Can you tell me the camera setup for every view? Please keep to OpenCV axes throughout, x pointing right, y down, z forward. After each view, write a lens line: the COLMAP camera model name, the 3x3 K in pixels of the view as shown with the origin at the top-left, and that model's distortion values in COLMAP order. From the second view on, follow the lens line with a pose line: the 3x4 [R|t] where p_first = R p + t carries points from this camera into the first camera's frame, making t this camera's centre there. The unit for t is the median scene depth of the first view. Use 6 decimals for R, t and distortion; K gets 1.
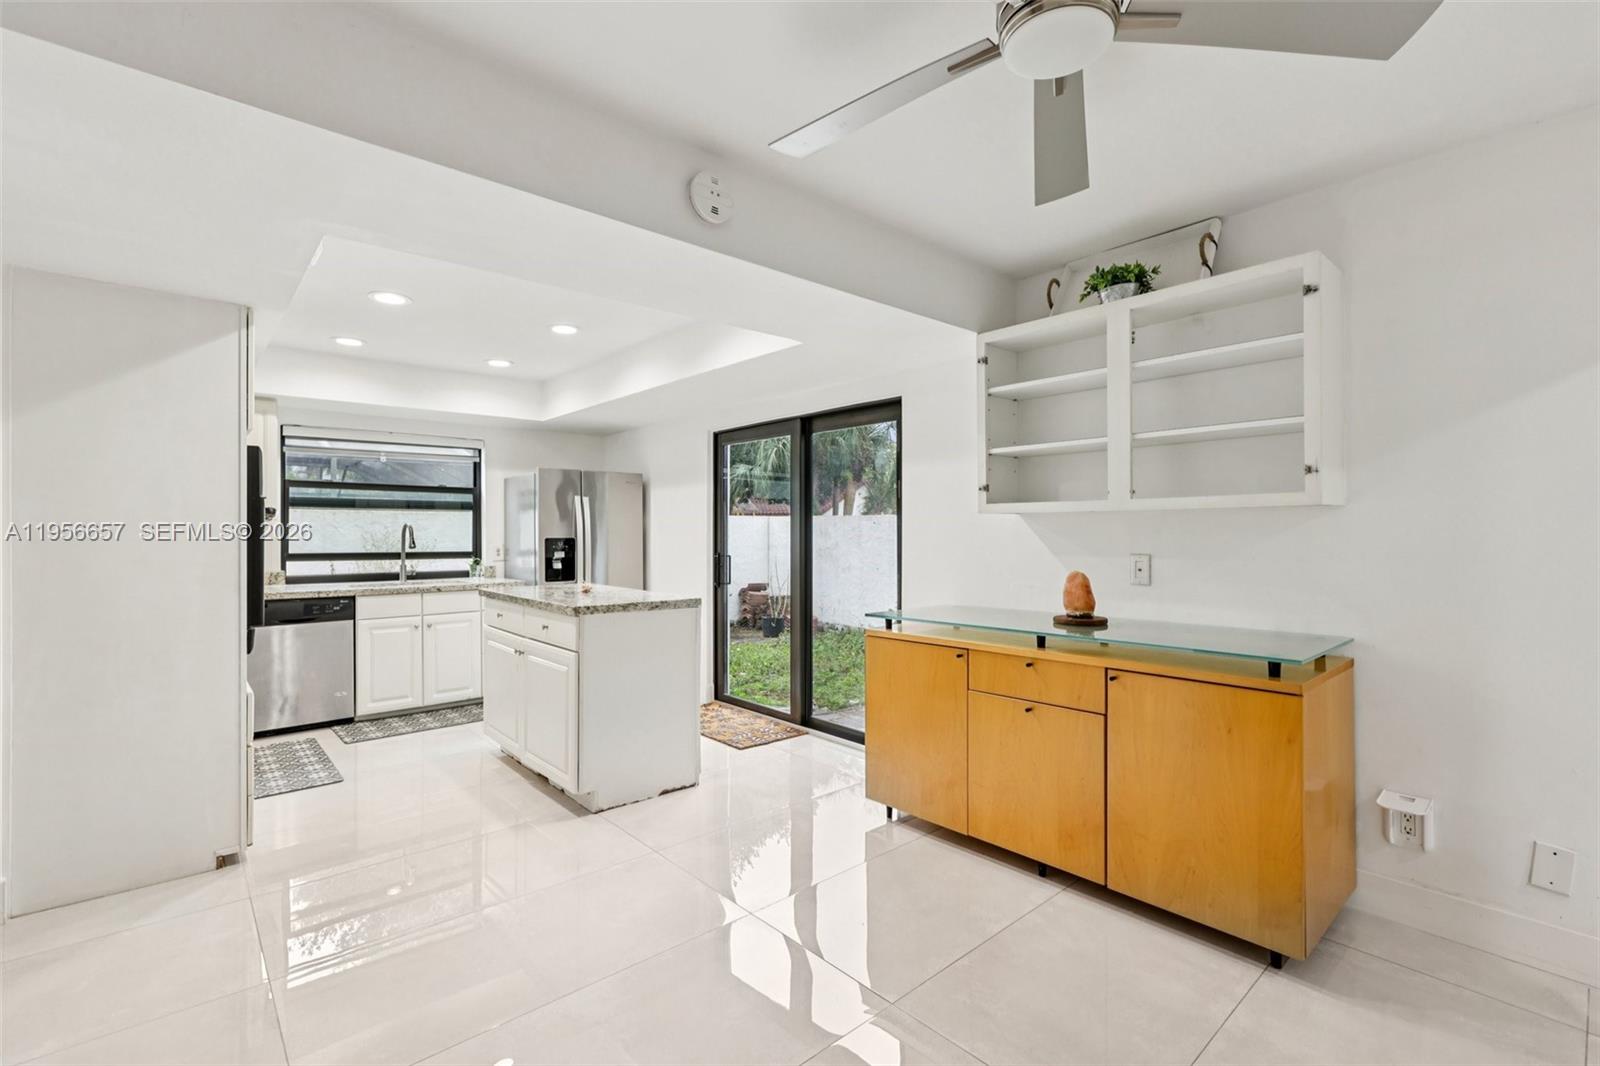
lens RADIAL K [[718.2, 0, 798.0], [0, 718.2, 531.9], [0, 0, 1]] dist [0.001580, 0.001591]
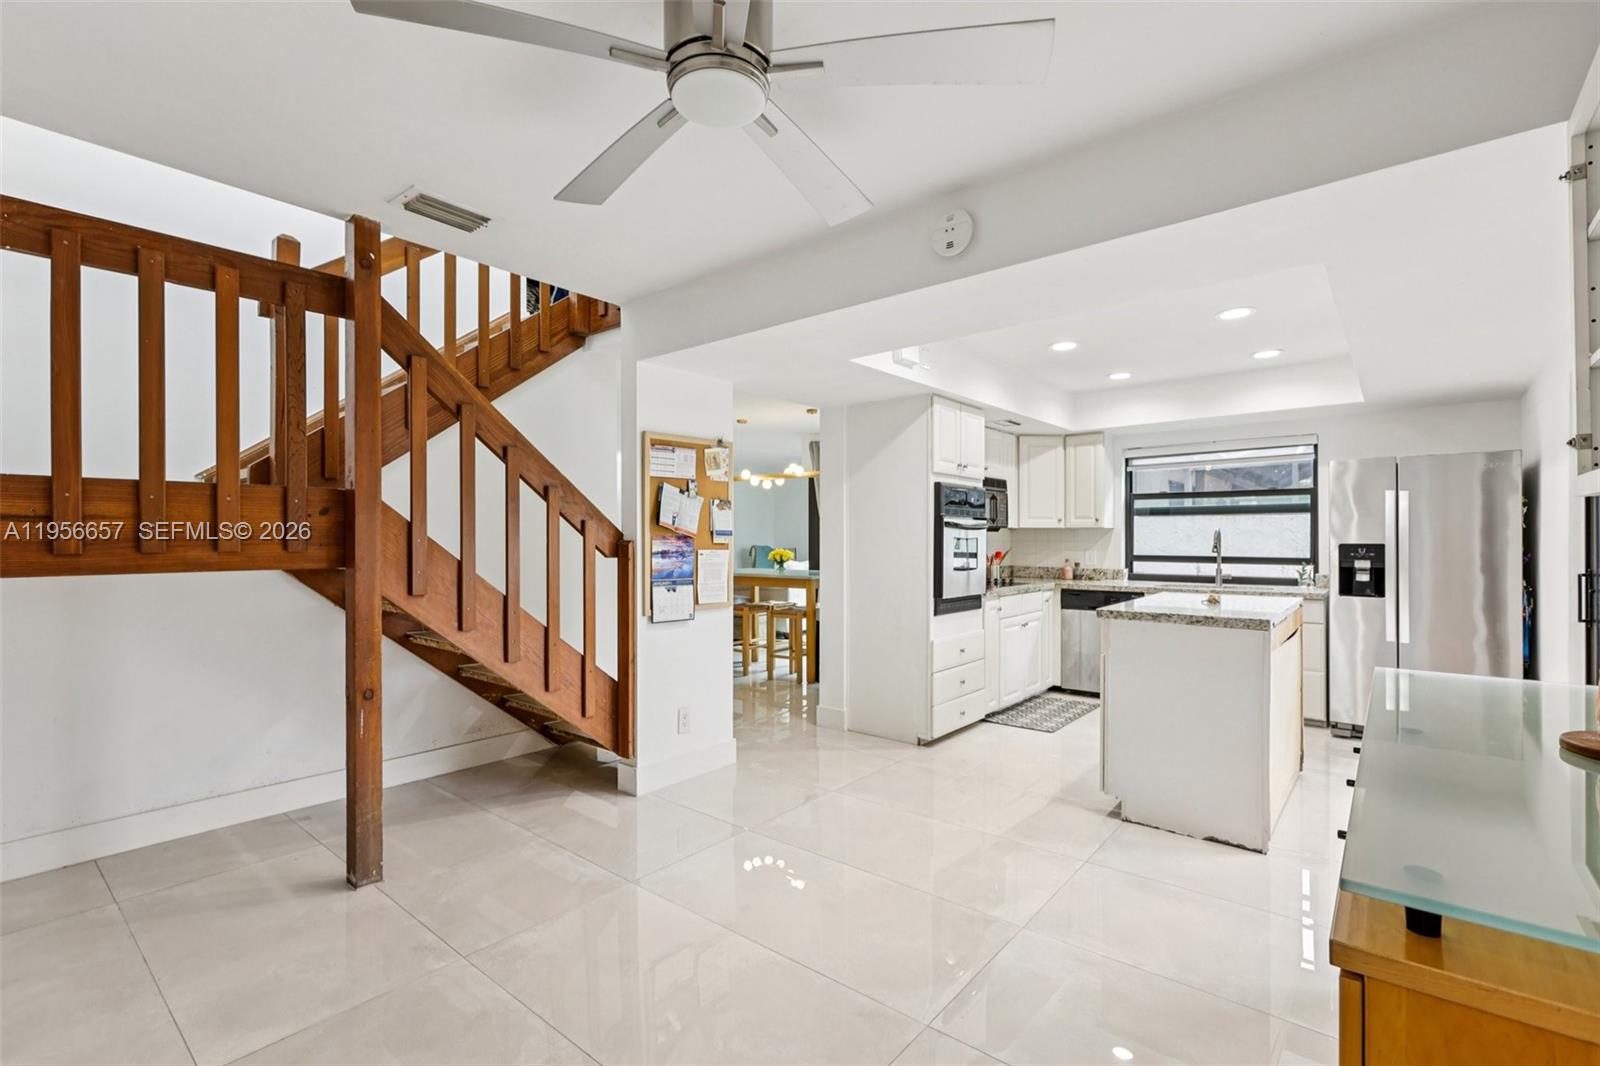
lens RADIAL K [[718.2, 0, 798.2], [0, 718.2, 535.7], [0, 0, 1]] dist [0.001580, 0.001591]
pose [[0.153144, -0.005128, -0.988191, 0.380343], [0.003982, 0.999982, -0.004572, 0.000725], [0.988196, -0.003235, 0.153161, 0.244623]]
